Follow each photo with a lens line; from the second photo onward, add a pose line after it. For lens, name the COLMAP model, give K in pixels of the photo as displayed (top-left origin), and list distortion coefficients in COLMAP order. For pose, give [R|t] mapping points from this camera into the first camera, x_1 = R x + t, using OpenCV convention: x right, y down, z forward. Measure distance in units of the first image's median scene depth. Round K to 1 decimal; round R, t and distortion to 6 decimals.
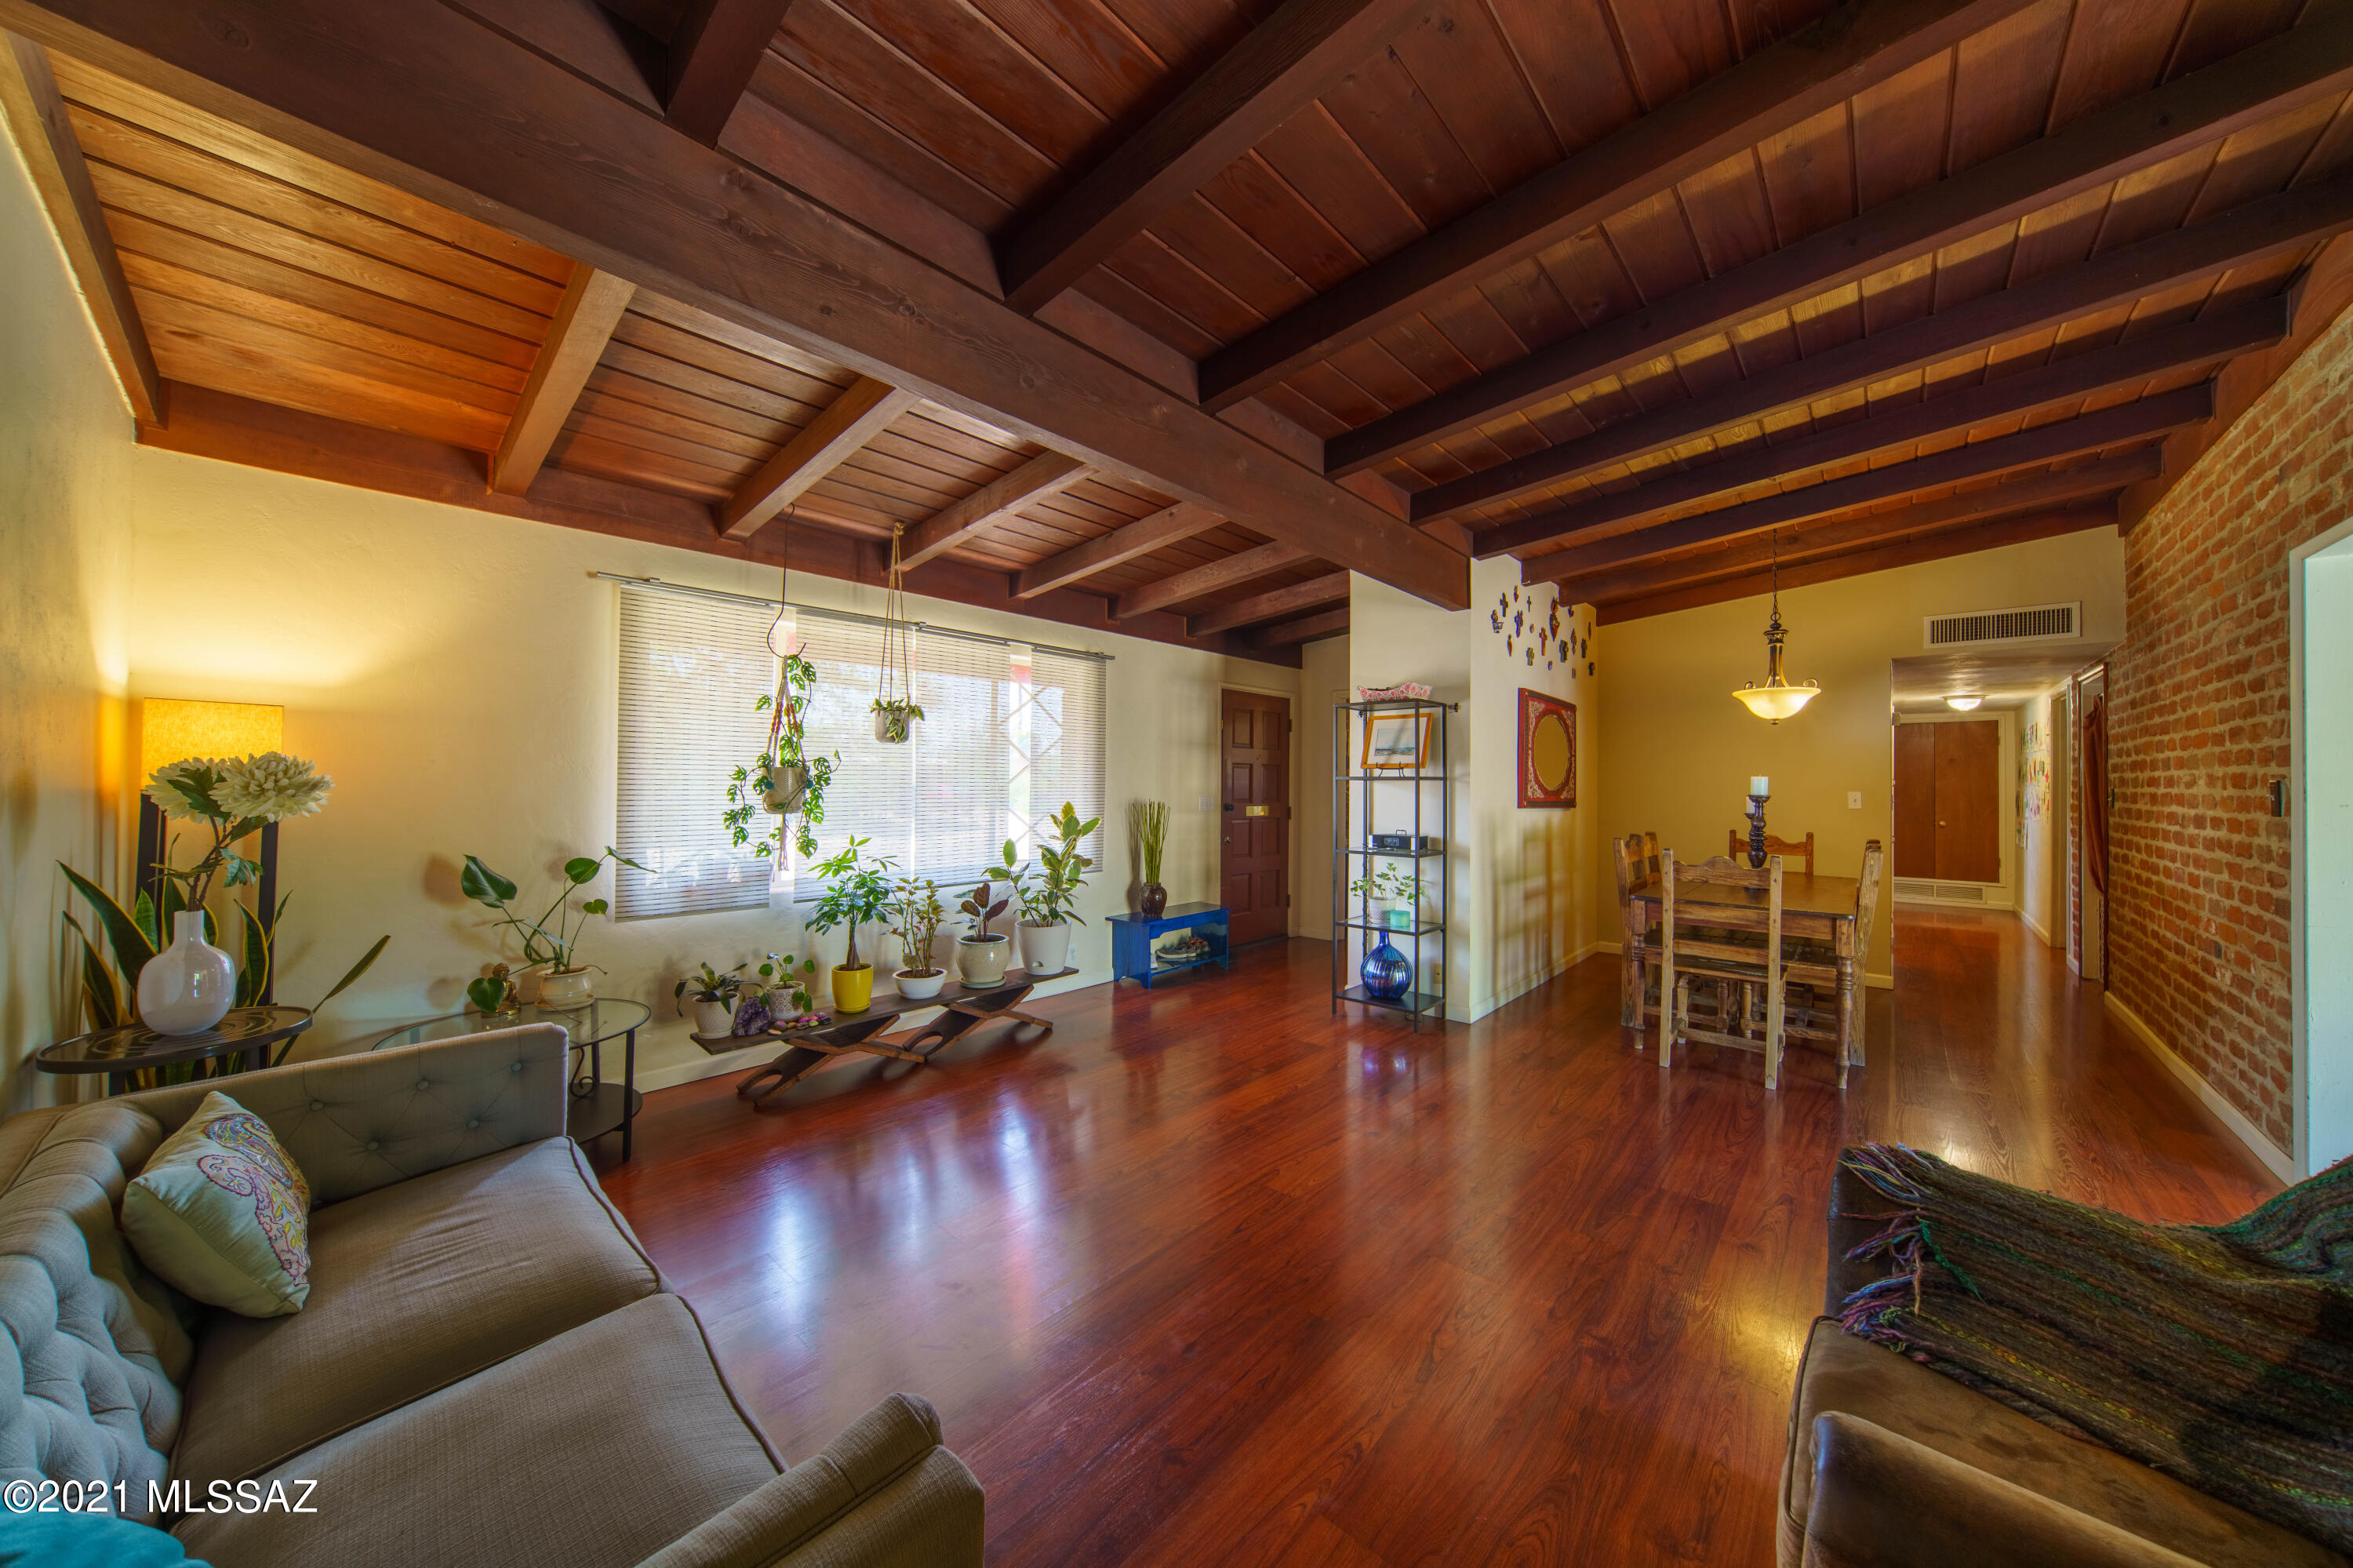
lens RADIAL K [[789.1, 0, 1187.4], [0, 789.1, 773.2], [0, 0, 1]] dist [0.000972, 0.000165]
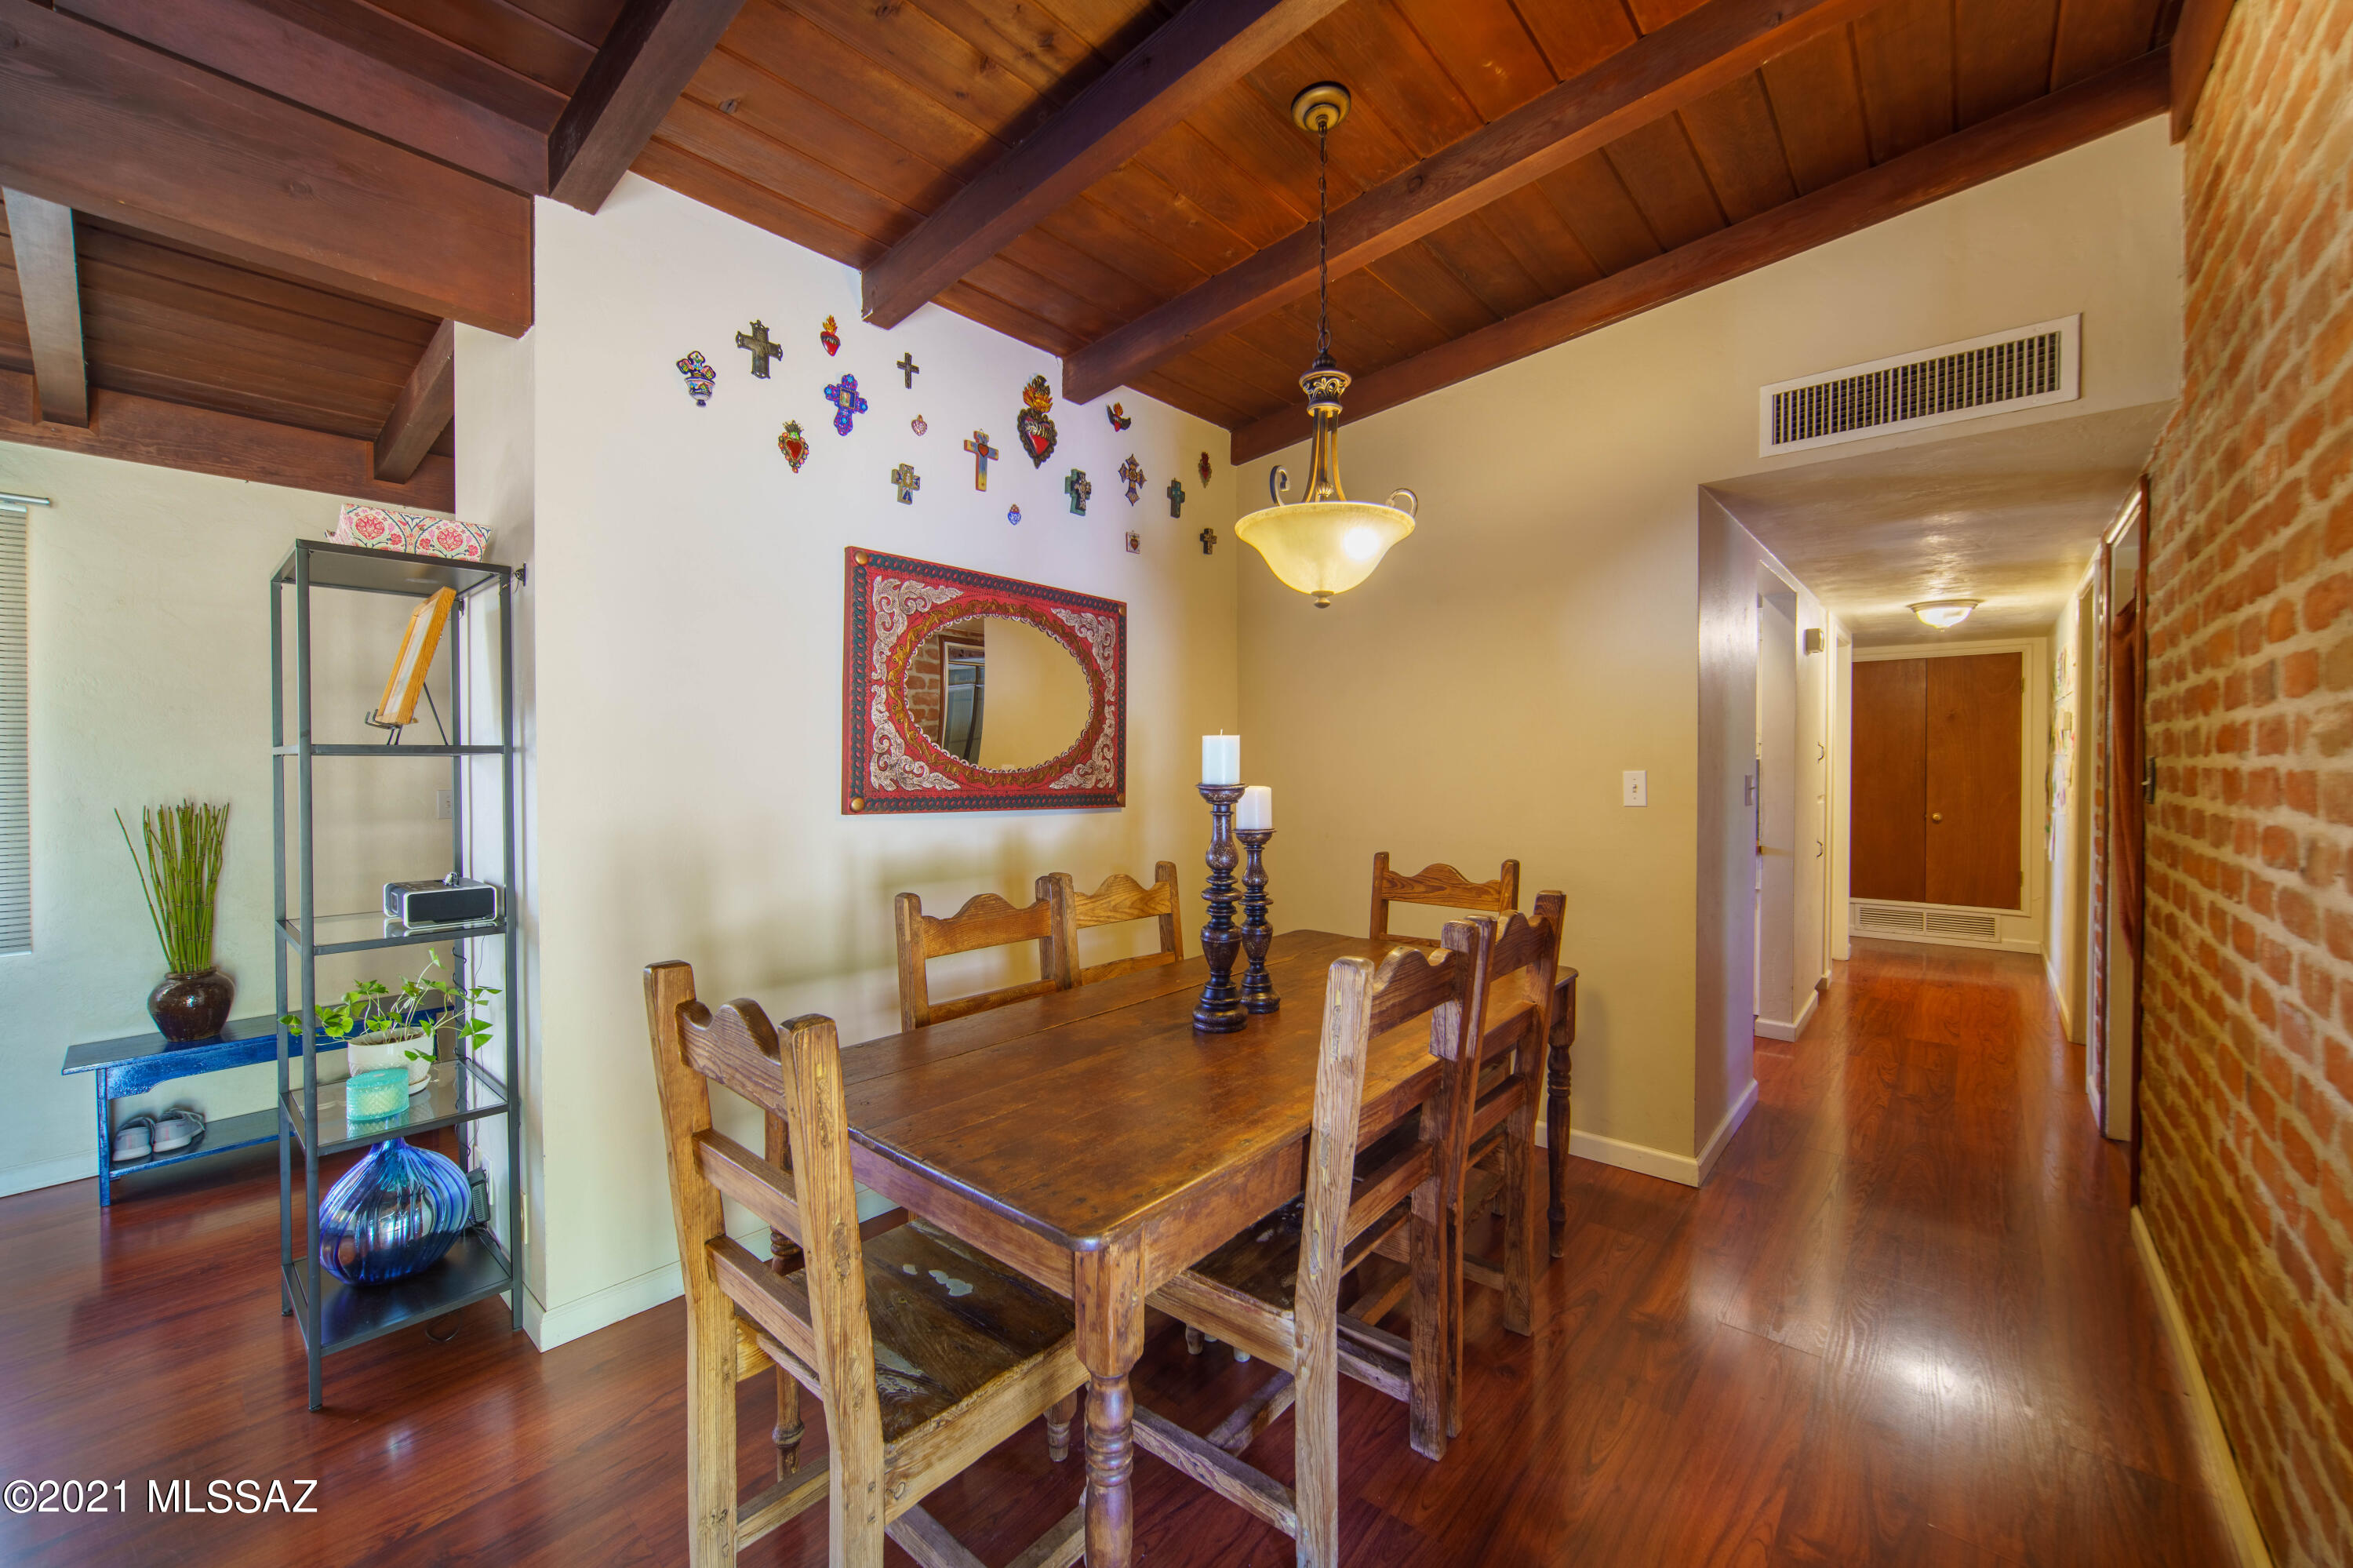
lens RADIAL K [[914.0, 0, 1164.4], [0, 914.0, 777.5], [0, 0, 1]] dist [-0.003683, 0.000224]
pose [[0.999955, -0.009531, 0.000074, 0.631437], [0.009525, 0.999571, 0.027712, 0.010942], [-0.000338, -0.027710, 0.999616, 0.502659]]
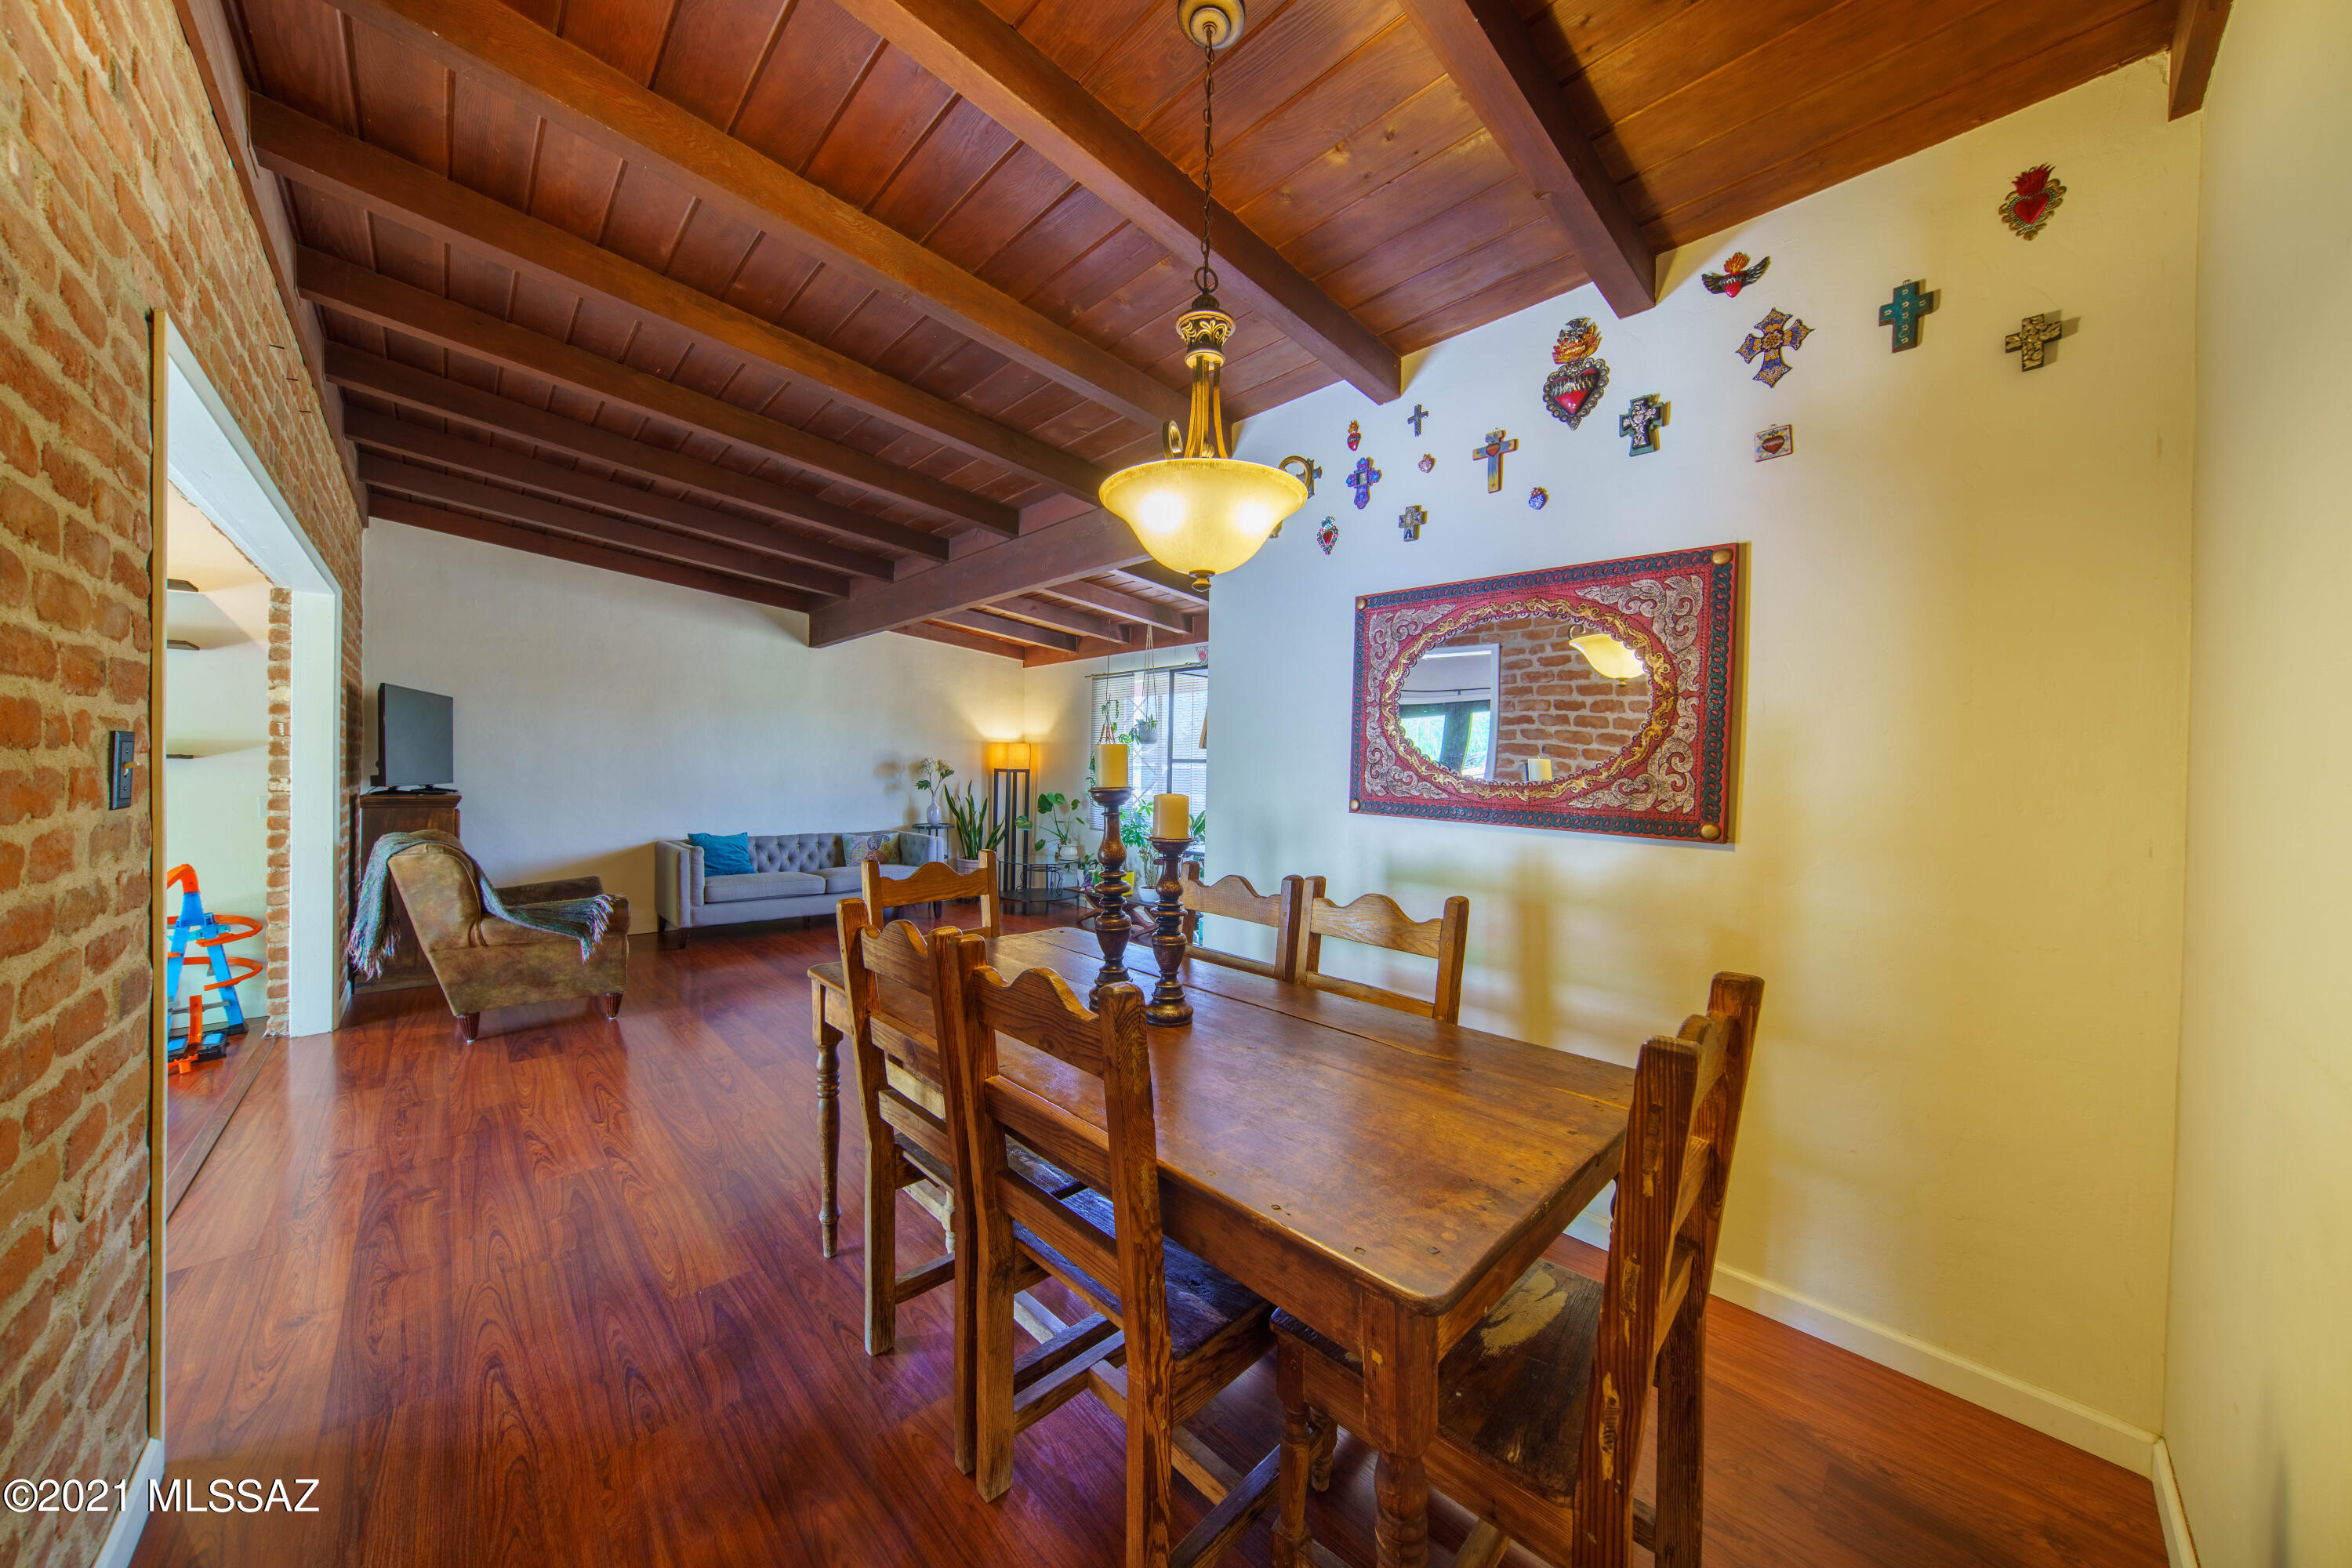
lens RADIAL K [[788.8, 0, 1168.5], [0, 788.8, 773.0], [0, 0, 1]] dist [0.000972, 0.000165]
pose [[-0.060832, 0.000715, -0.998148, 1.037112], [-0.006253, 0.999980, 0.001098, 0.017100], [0.998128, 0.006308, -0.060826, 0.947427]]
